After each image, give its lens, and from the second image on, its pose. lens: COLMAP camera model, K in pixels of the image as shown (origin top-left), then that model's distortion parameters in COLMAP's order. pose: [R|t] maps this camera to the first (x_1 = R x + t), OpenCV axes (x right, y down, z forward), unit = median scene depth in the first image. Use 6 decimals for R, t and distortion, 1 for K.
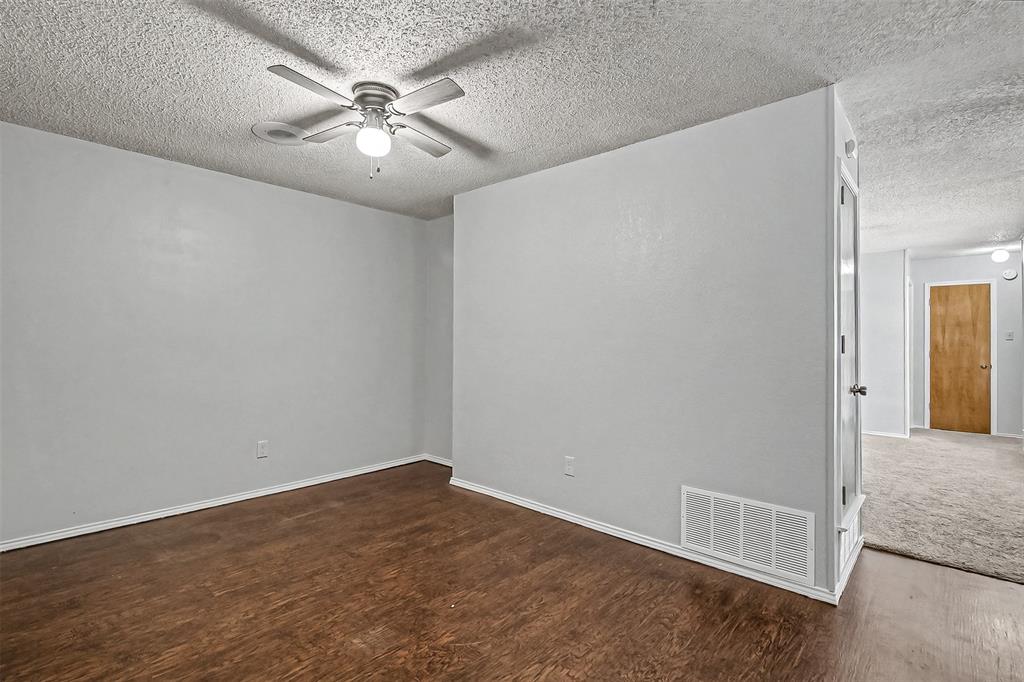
lens RADIAL K [[479.1, 0, 504.7], [0, 479.1, 339.2], [0, 0, 1]] dist [-0.000411, -0.000077]
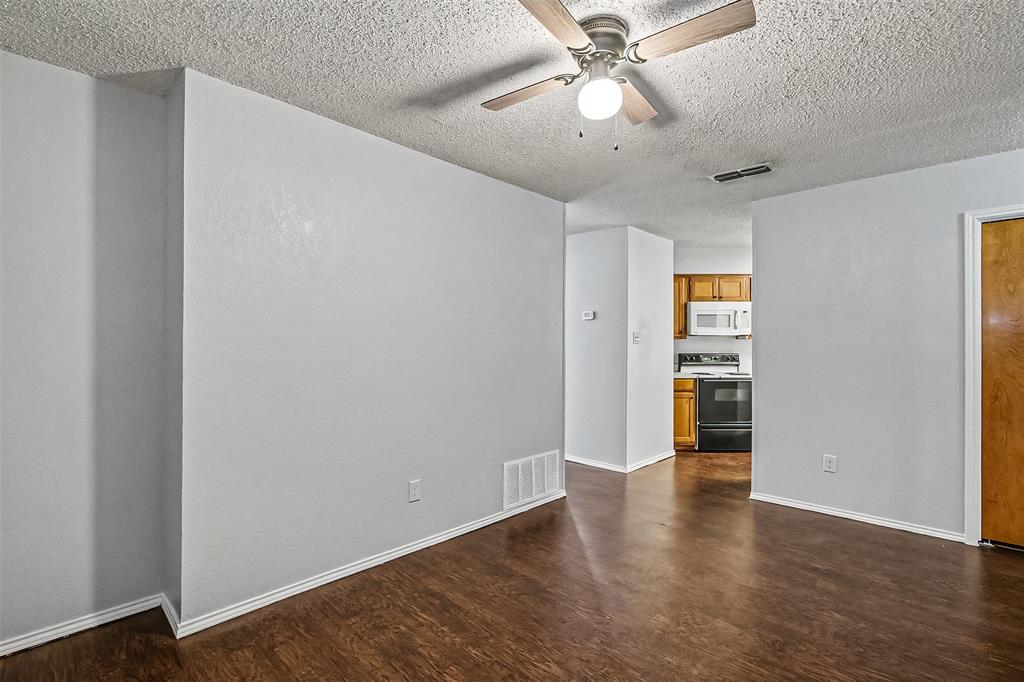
lens RADIAL K [[471.7, 0, 509.7], [0, 471.7, 345.9], [0, 0, 1]] dist [-0.002235, -0.000189]
pose [[0.030734, -0.004577, 0.999517, -0.877032], [-0.002565, 0.999986, 0.004658, -0.011606], [-0.999524, -0.002707, 0.030721, 0.943592]]
